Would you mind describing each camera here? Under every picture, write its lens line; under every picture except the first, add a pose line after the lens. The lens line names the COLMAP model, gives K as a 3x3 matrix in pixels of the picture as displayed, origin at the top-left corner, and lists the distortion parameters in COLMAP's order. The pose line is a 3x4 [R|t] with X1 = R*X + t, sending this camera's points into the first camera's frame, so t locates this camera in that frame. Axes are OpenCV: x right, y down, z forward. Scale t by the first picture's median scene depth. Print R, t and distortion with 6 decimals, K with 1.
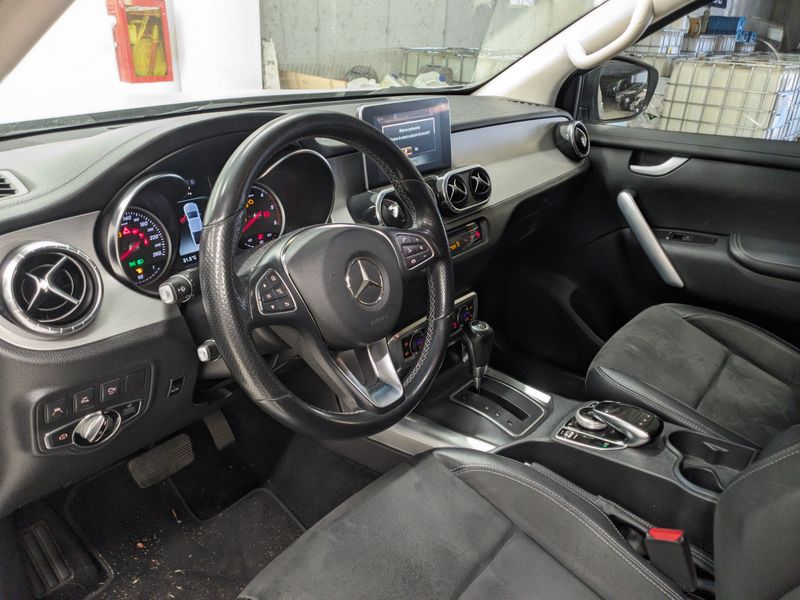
lens RADIAL K [[607.1, 0, 400.3], [0, 607.1, 270.2], [0, 0, 1]] dist [0.007191, 0.004371]
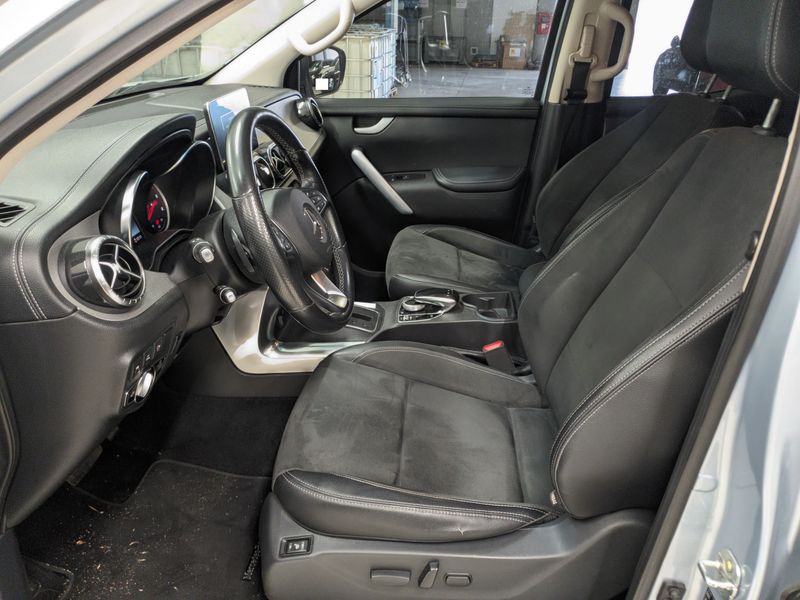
lens RADIAL K [[607.1, 0, 400.3], [0, 607.1, 270.2], [0, 0, 1]] dist [0.007191, 0.004371]
pose [[0.829532, -0.242353, 0.503132, -0.288999], [0.224339, 0.969652, 0.097194, 0.014548], [-0.511418, 0.032247, 0.858727, -0.146451]]
